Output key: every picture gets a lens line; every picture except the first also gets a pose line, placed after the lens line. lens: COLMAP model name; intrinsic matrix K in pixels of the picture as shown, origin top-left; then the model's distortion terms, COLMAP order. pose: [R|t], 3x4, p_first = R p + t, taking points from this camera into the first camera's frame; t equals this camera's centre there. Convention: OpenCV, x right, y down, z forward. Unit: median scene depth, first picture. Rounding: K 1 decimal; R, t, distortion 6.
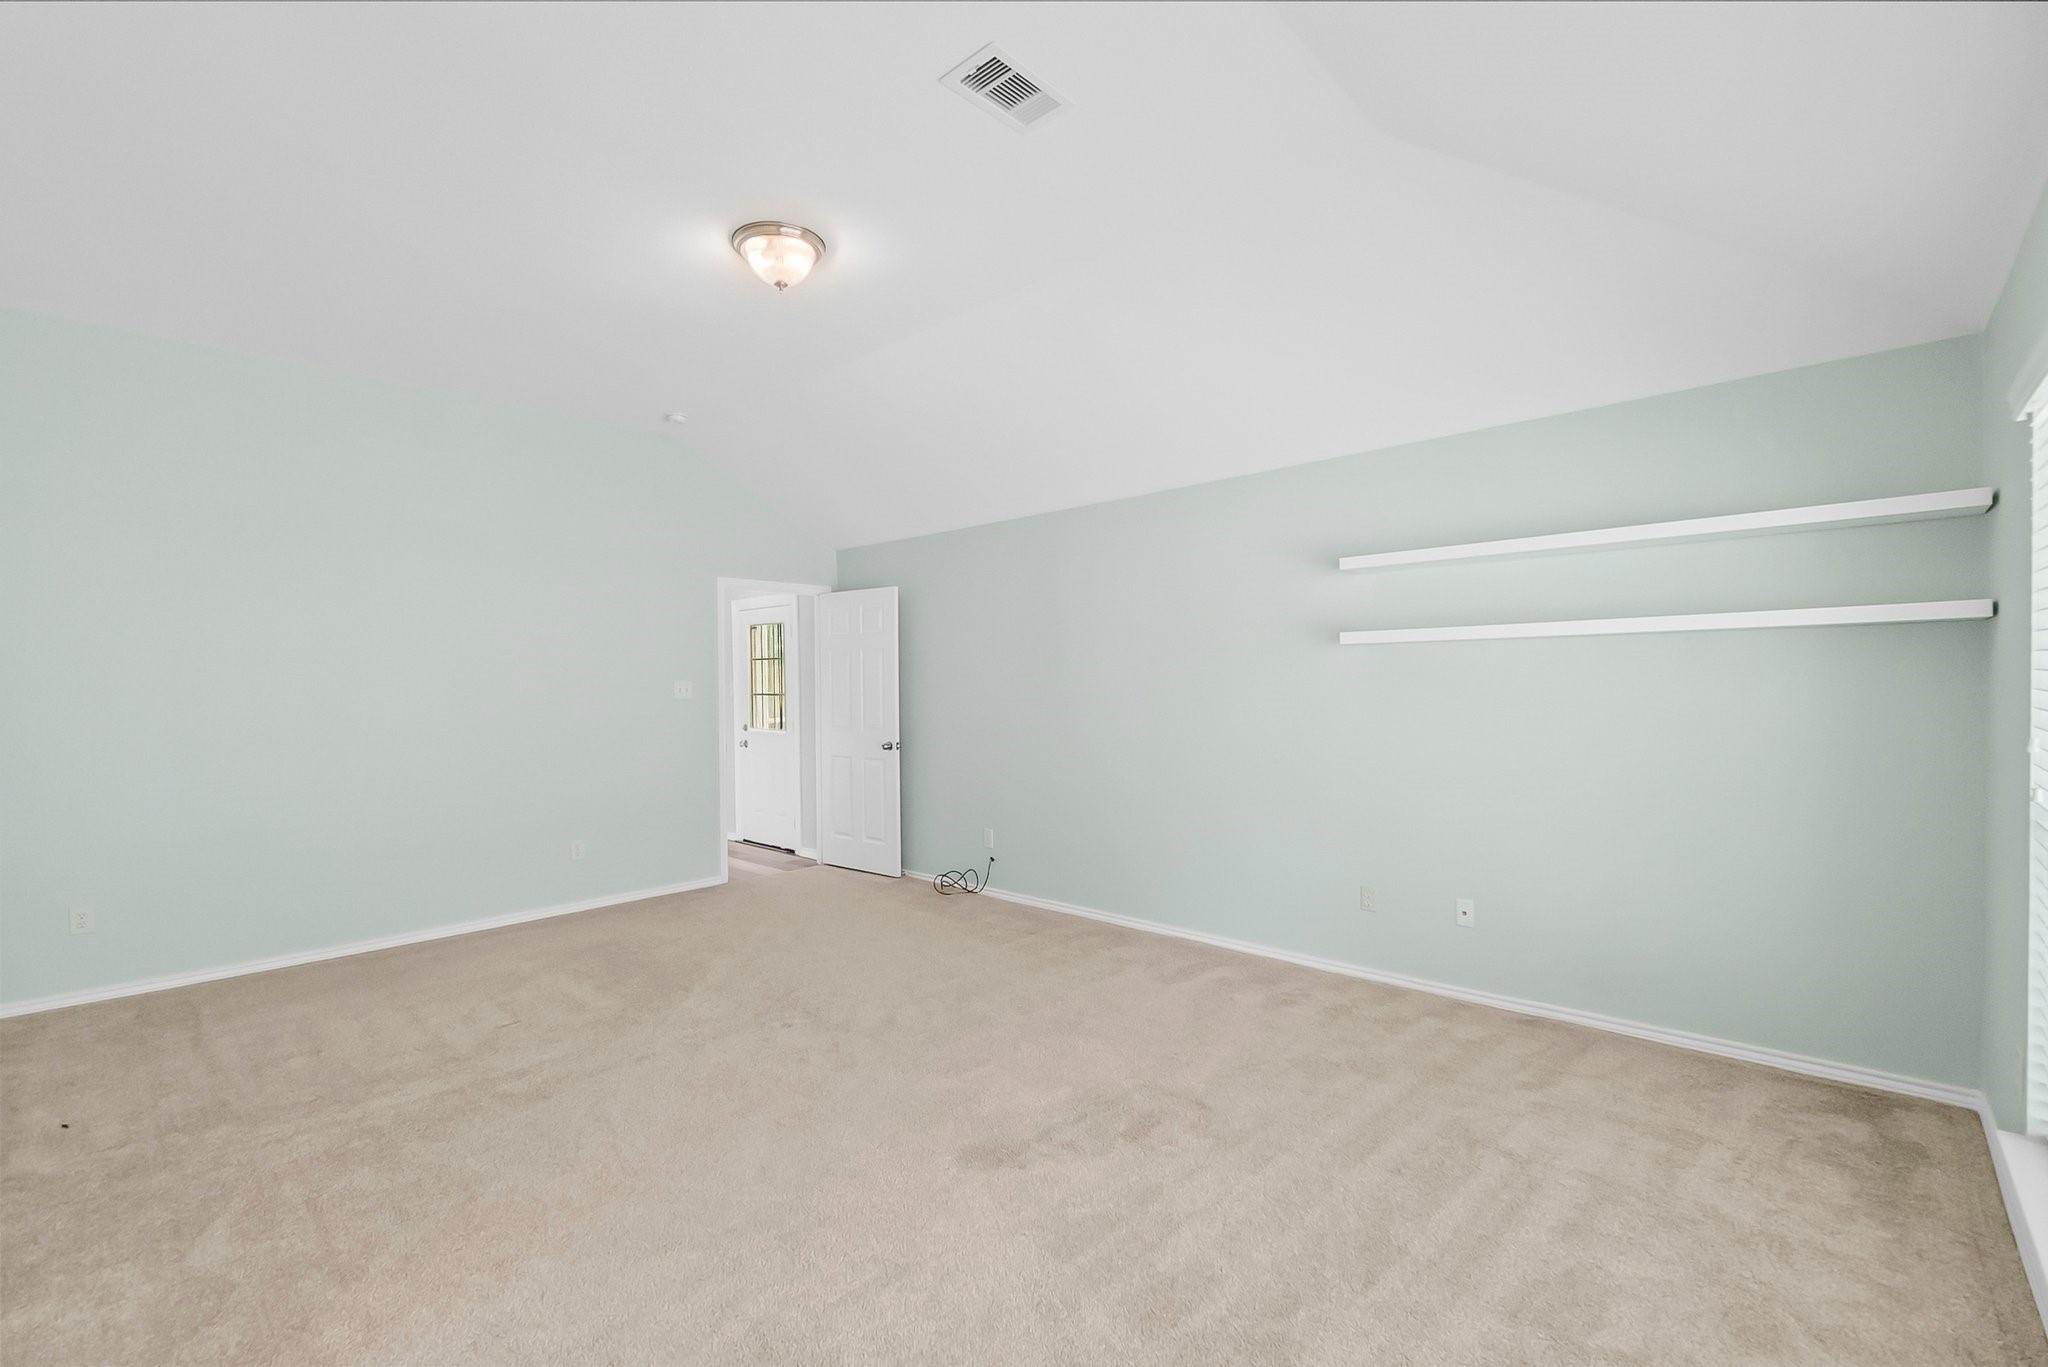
lens RADIAL K [[890.8, 0, 1031.2], [0, 890.8, 699.4], [0, 0, 1]] dist [-0.002240, -0.000589]
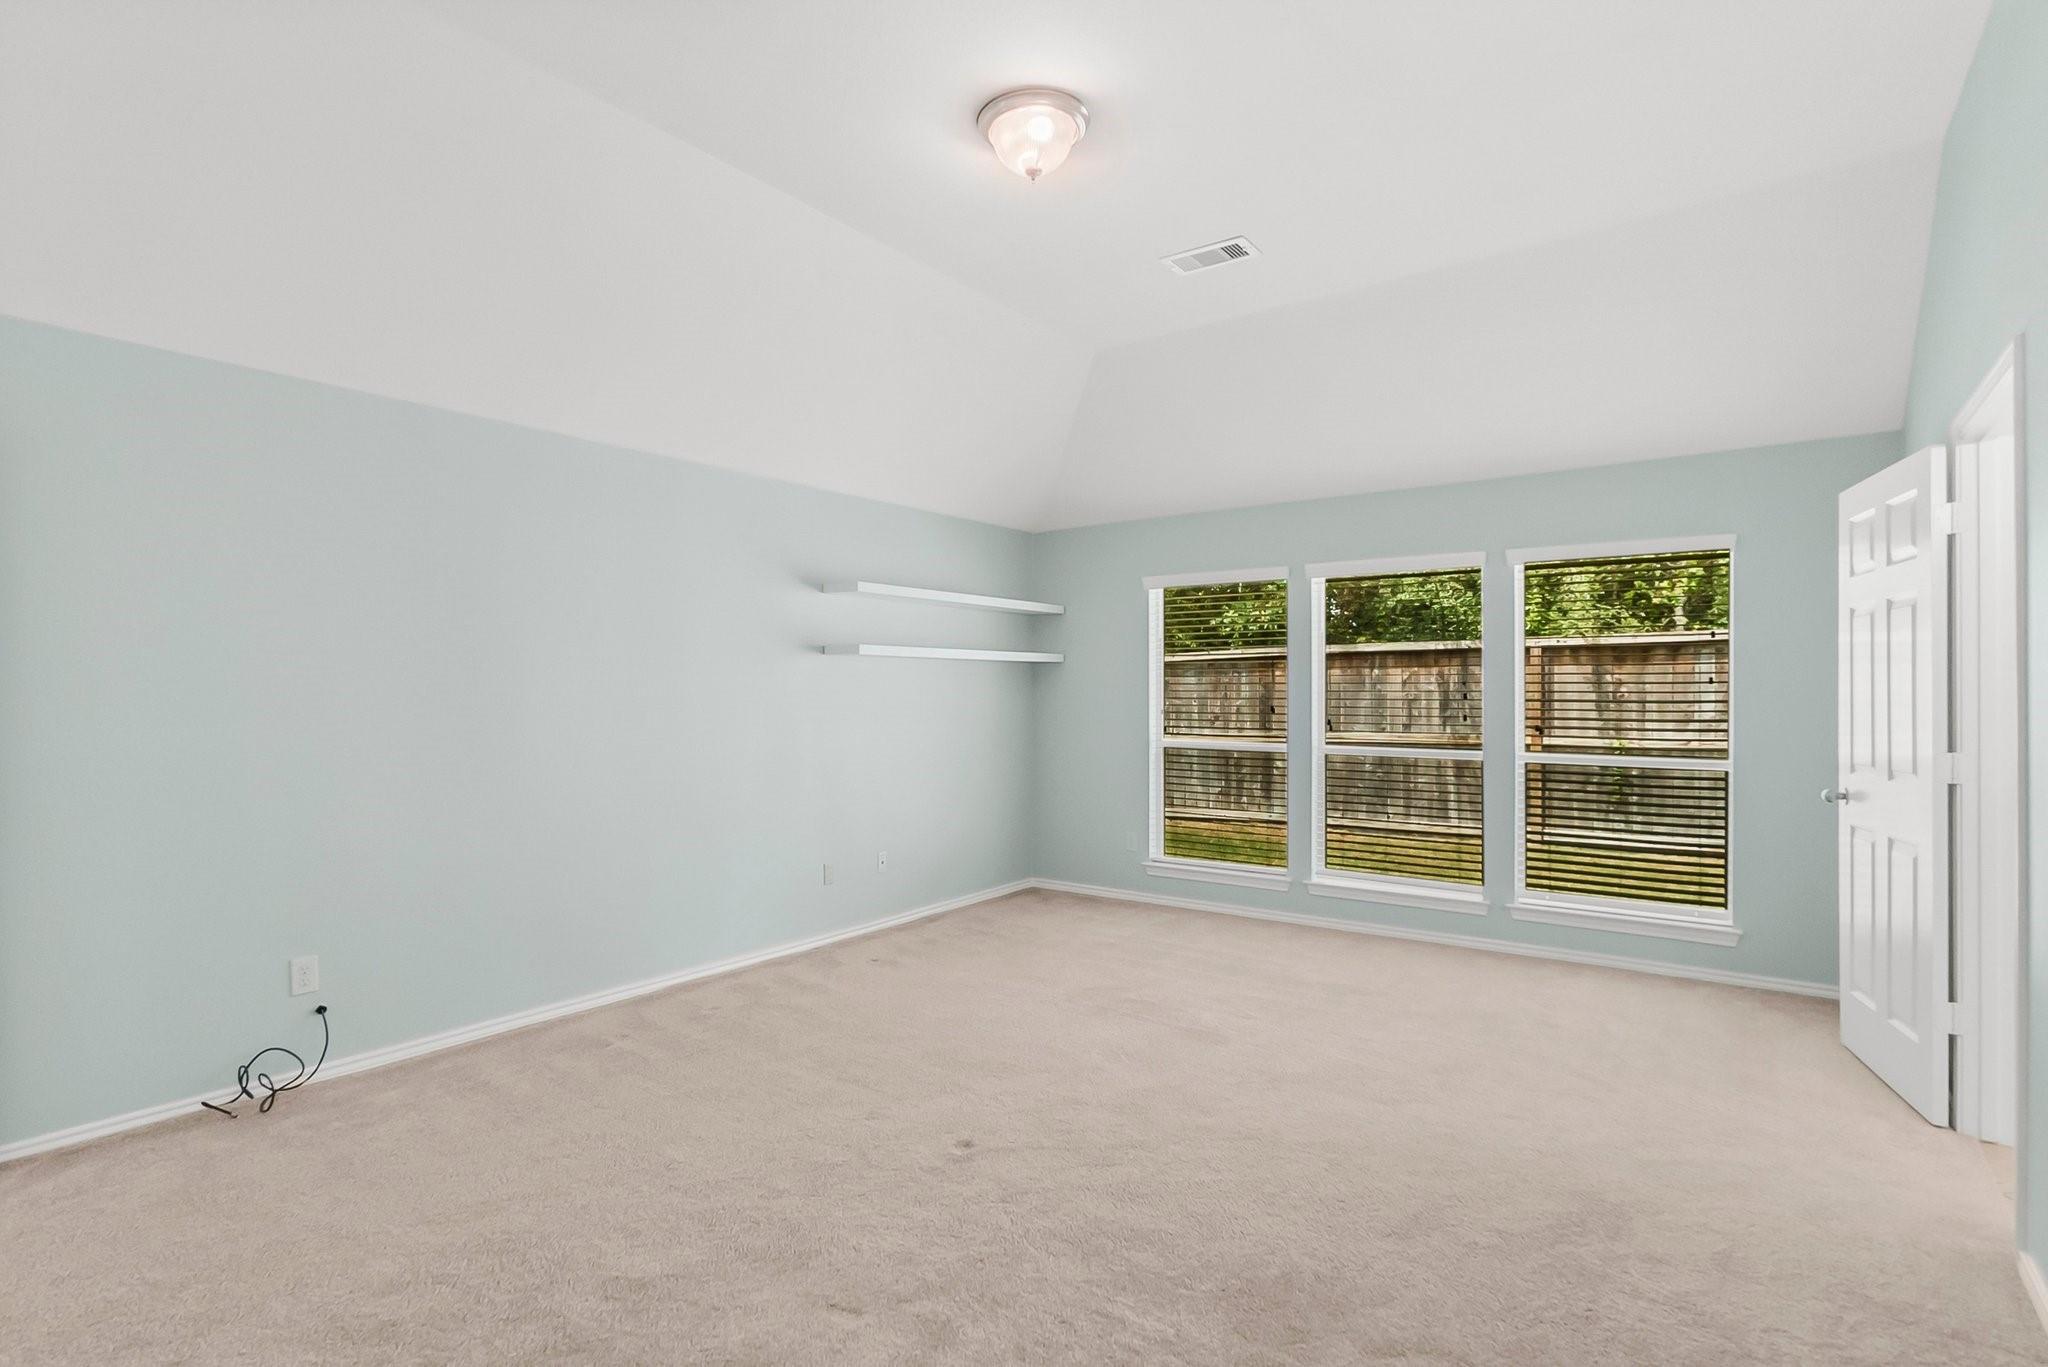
lens RADIAL K [[1043.1, 0, 976.3], [0, 1043.1, 696.6], [0, 0, 1]] dist [-0.000026, -0.000614]
pose [[-0.097441, 0.003300, 0.995236, -0.923627], [0.016787, 0.999858, -0.001672, -0.001730], [-0.995100, 0.016544, -0.097483, 0.867986]]
